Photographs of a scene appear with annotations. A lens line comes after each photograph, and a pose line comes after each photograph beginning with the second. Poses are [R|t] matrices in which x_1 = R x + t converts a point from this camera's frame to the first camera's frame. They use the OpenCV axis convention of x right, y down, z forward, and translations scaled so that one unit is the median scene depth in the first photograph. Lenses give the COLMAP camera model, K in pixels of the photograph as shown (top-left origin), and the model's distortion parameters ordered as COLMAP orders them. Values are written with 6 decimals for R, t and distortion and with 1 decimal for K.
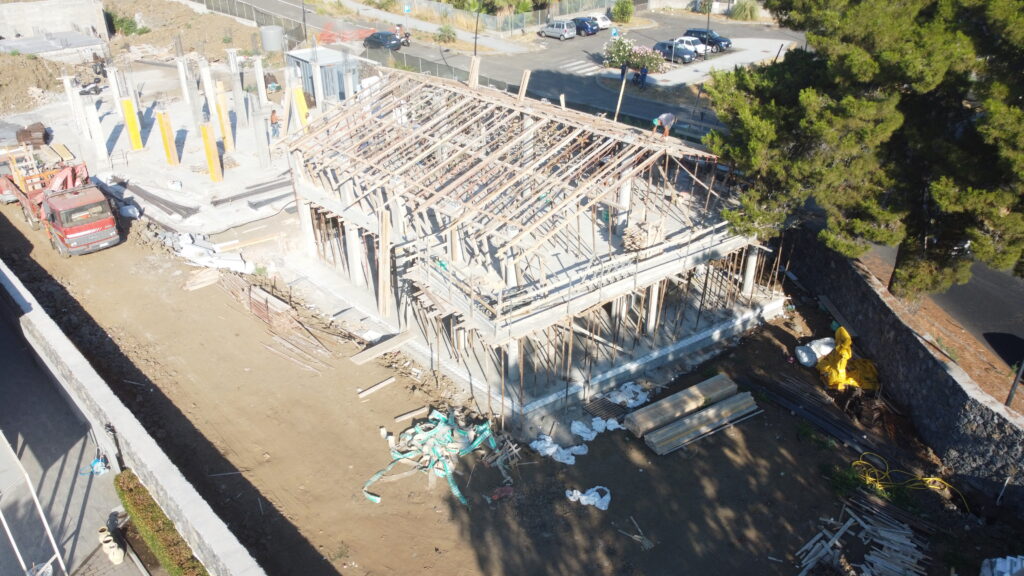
lens RADIAL K [[767.6, 0, 512.0], [0, 767.6, 288.0], [0, 0, 1]] dist [-0.005216, -0.002277]
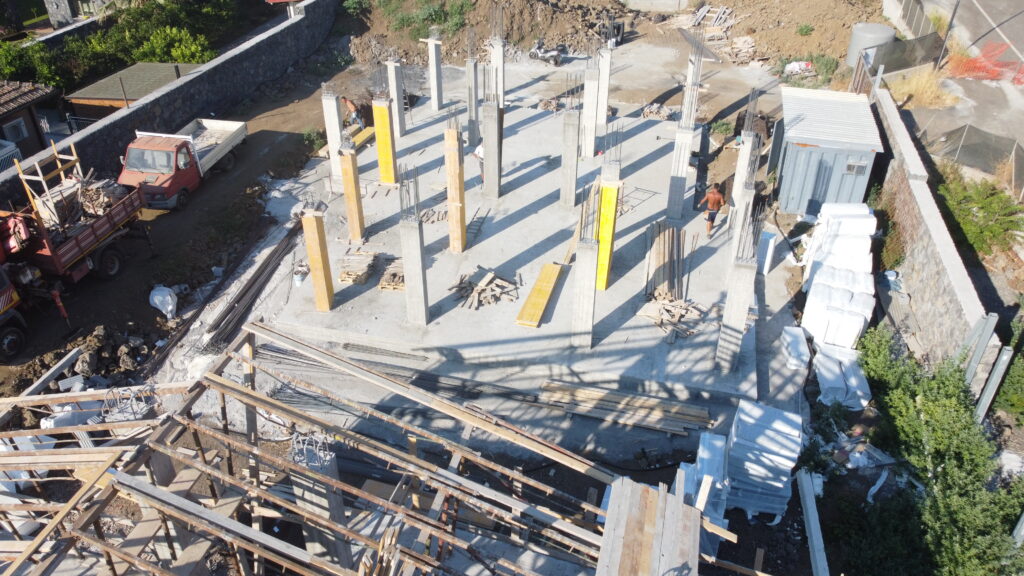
lens RADIAL K [[767.6, 0, 512.0], [0, 767.6, 288.0], [0, 0, 1]] dist [-0.005216, -0.002277]
pose [[0.528200, 0.471235, -0.706359, 0.035352], [-0.410098, 0.869993, 0.273738, -0.220441], [0.743522, 0.145088, 0.652782, 0.465573]]
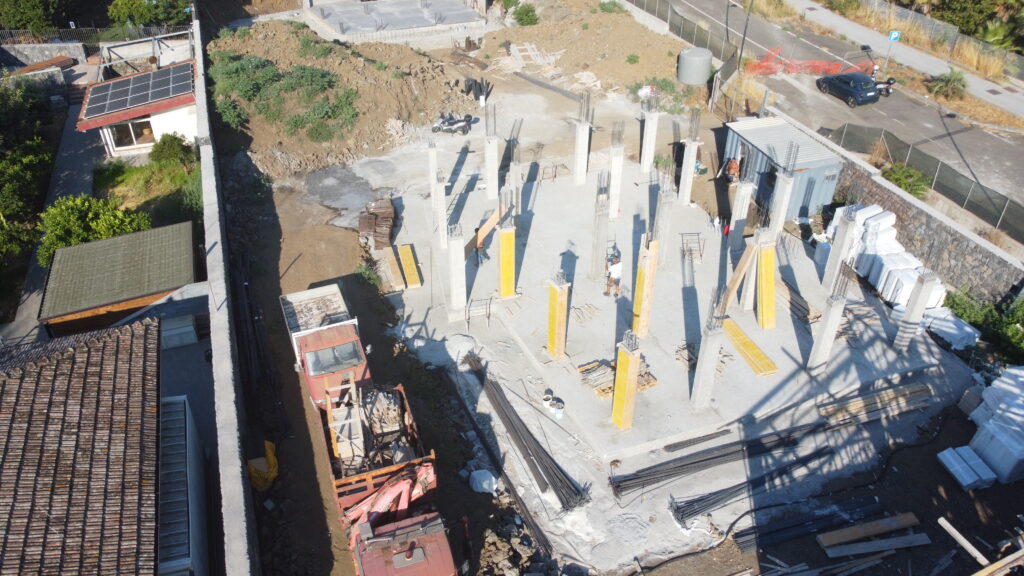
lens RADIAL K [[767.6, 0, 512.0], [0, 767.6, 288.0], [0, 0, 1]] dist [-0.005216, -0.002277]
pose [[0.910543, 0.236706, -0.338942, -0.179190], [-0.199281, 0.969629, 0.141800, -0.195386], [0.362213, -0.061570, 0.930060, 0.262327]]
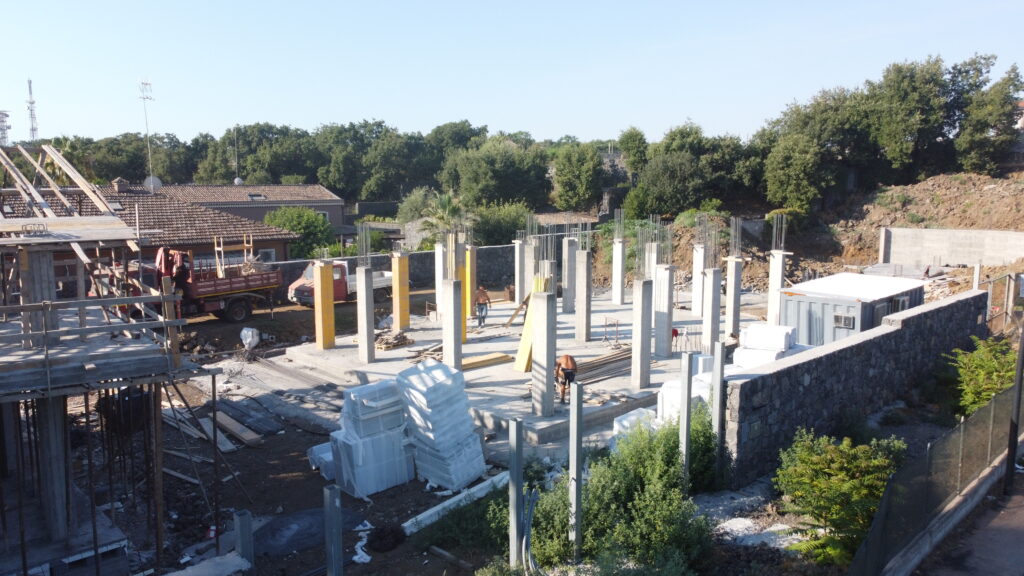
lens RADIAL K [[767.6, 0, 512.0], [0, 767.6, 288.0], [0, 0, 1]] dist [-0.005216, -0.002277]
pose [[-0.018505, 0.135486, -0.990606, 0.181382], [-0.480960, 0.867404, 0.127620, -0.222418], [0.876547, 0.478804, 0.049112, 0.679785]]
